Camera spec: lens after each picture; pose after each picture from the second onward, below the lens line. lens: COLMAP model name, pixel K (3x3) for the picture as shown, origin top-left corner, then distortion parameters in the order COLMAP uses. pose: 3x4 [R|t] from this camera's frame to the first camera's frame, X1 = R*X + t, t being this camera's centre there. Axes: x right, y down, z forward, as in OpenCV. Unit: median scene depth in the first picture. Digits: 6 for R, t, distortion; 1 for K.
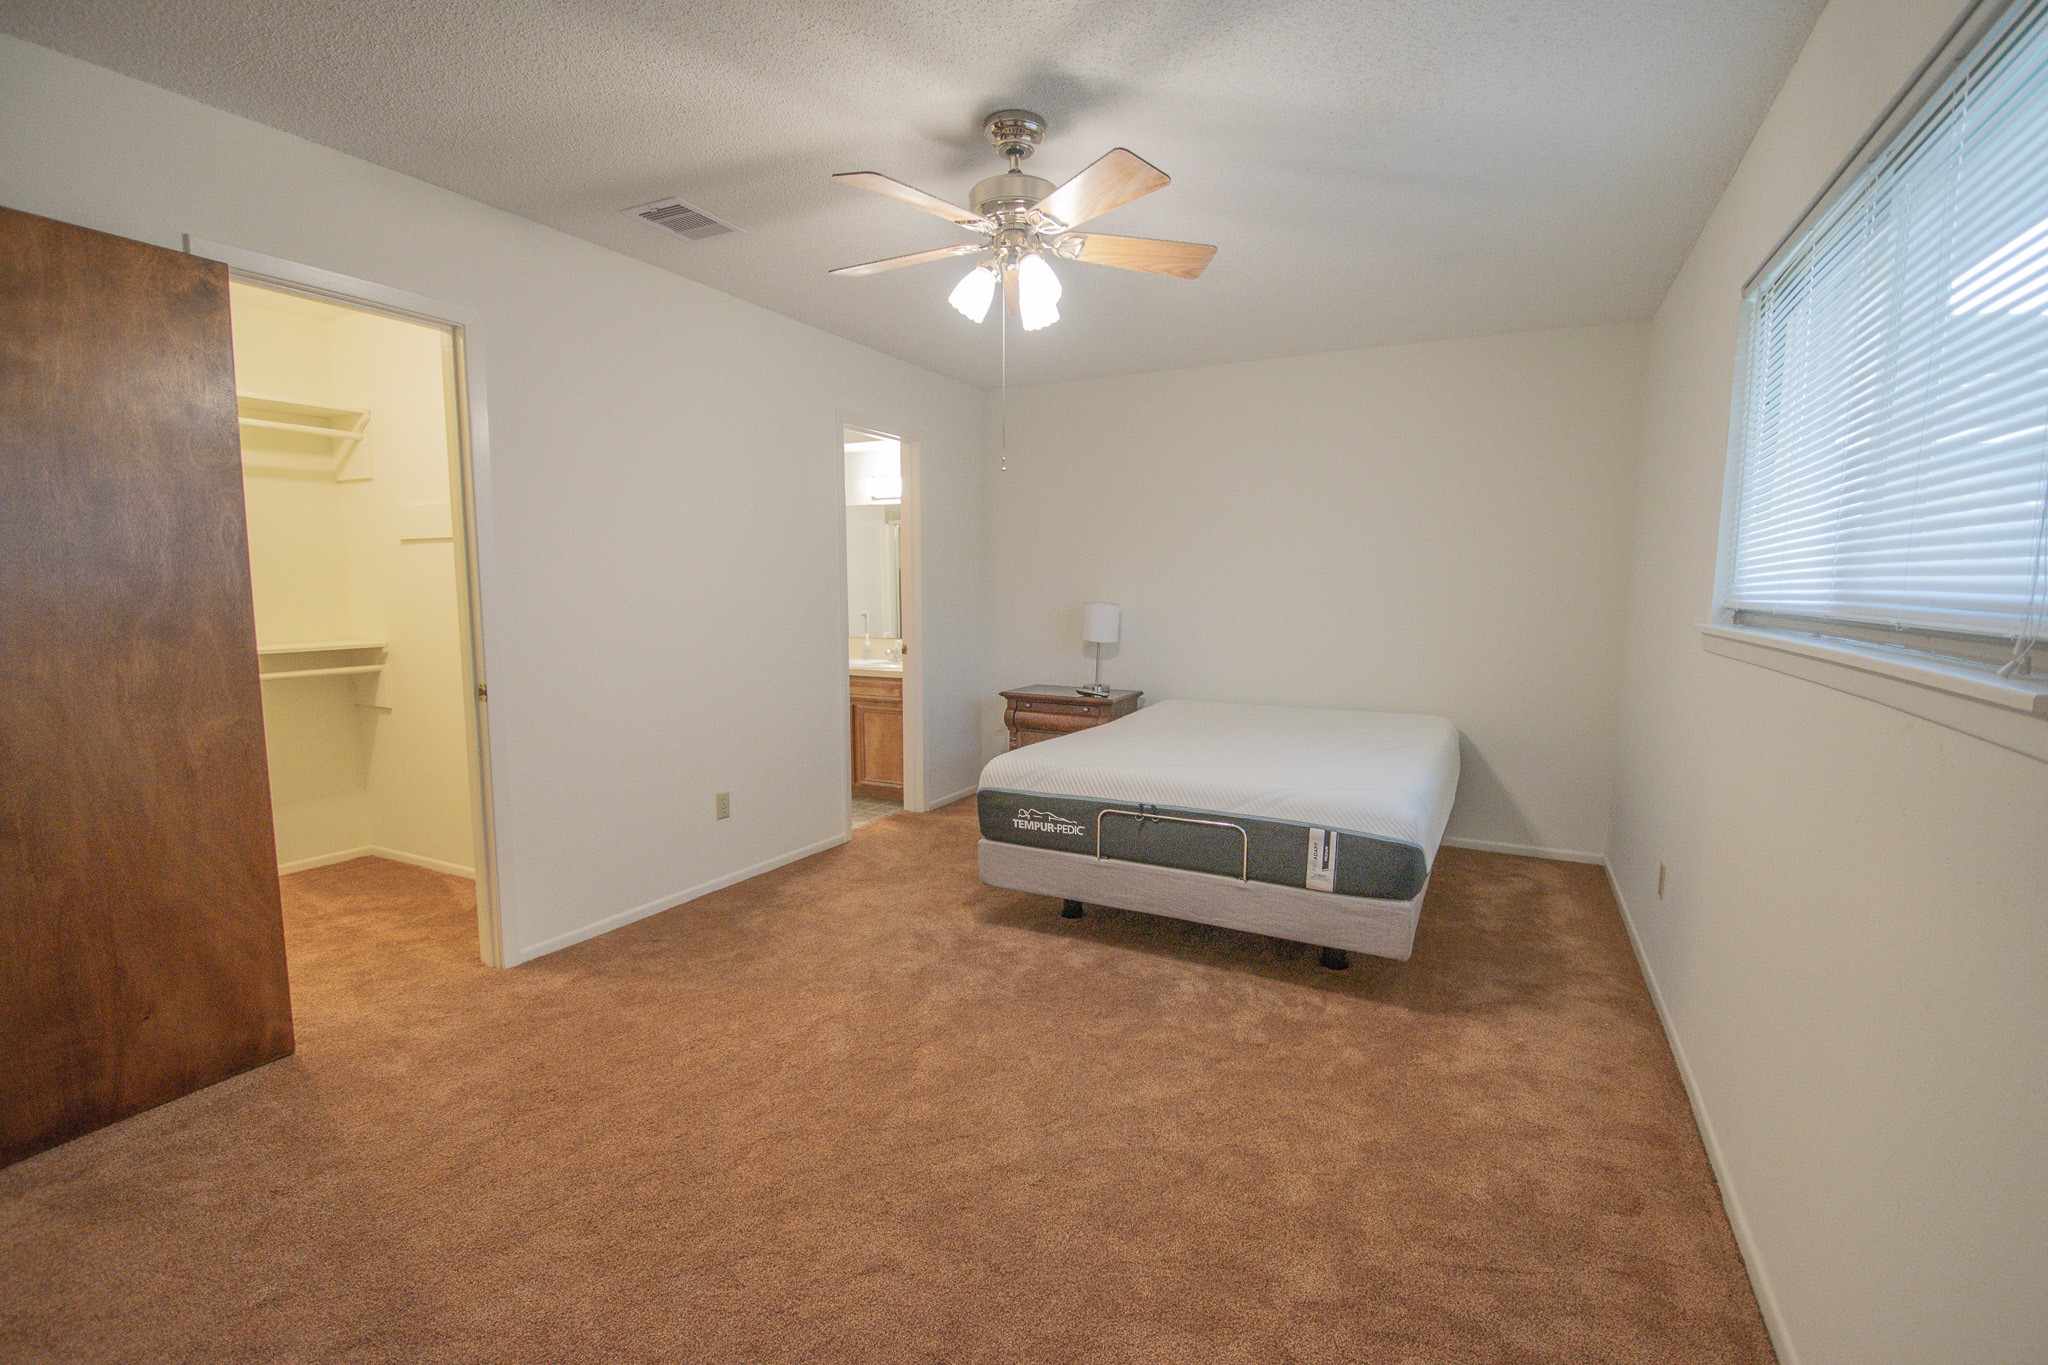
lens RADIAL K [[930.3, 0, 1024.0], [0, 930.3, 682.5], [0, 0, 1]] dist [0.025580, -0.022359]
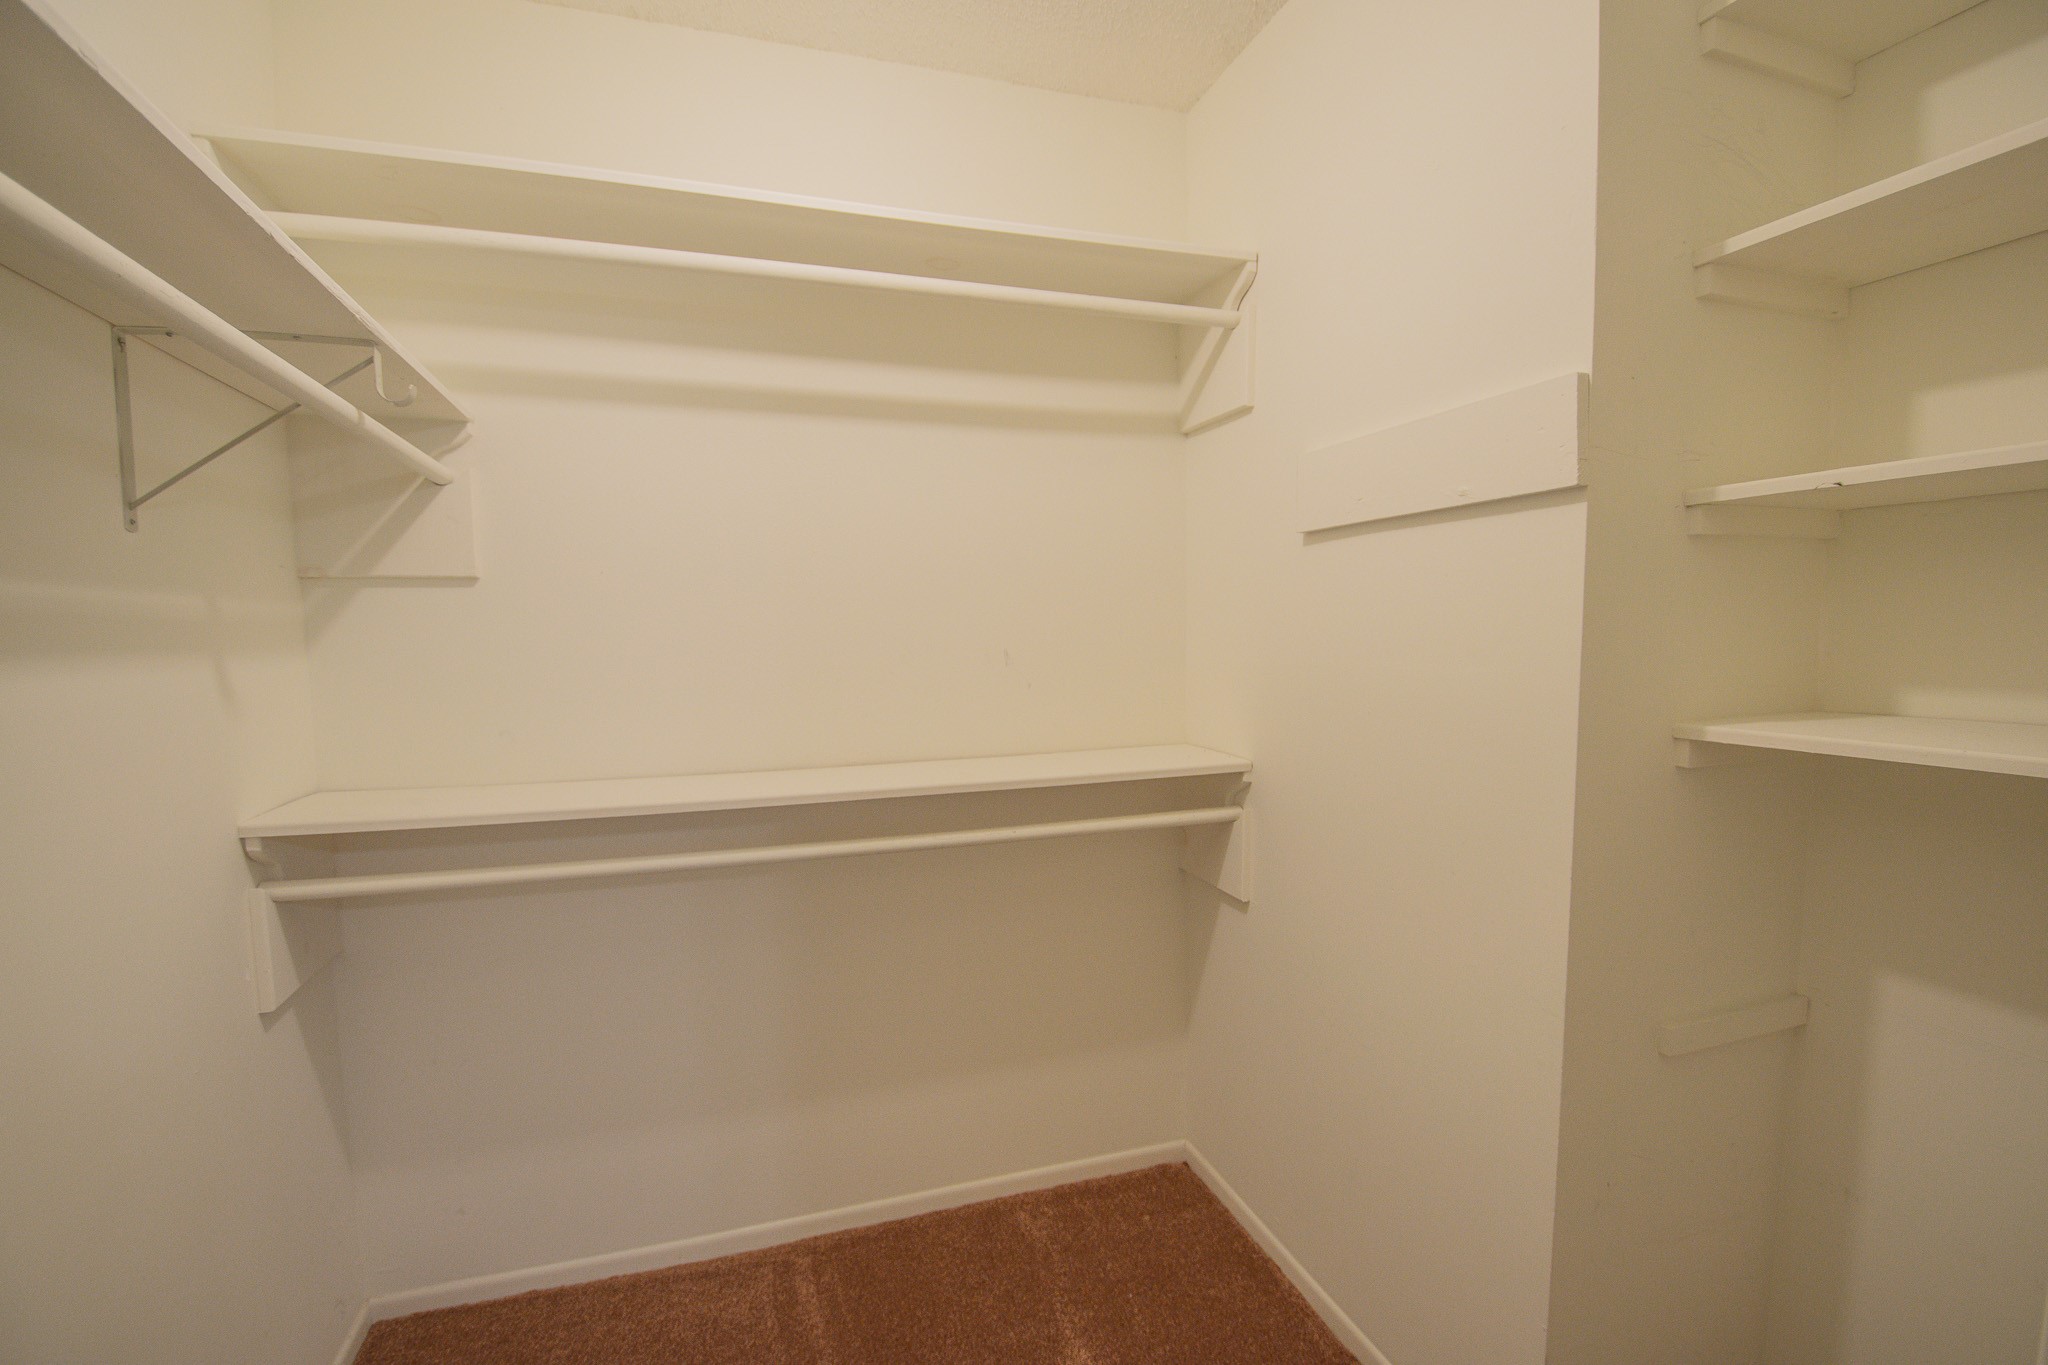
lens RADIAL K [[930.3, 0, 1024.0], [0, 930.3, 682.5], [0, 0, 1]] dist [0.025580, -0.022359]
pose [[0.717911, 0.057747, -0.693736, -0.448241], [-0.073049, 0.997301, 0.007421, -0.076318], [0.692292, 0.045349, 0.720191, 0.596642]]
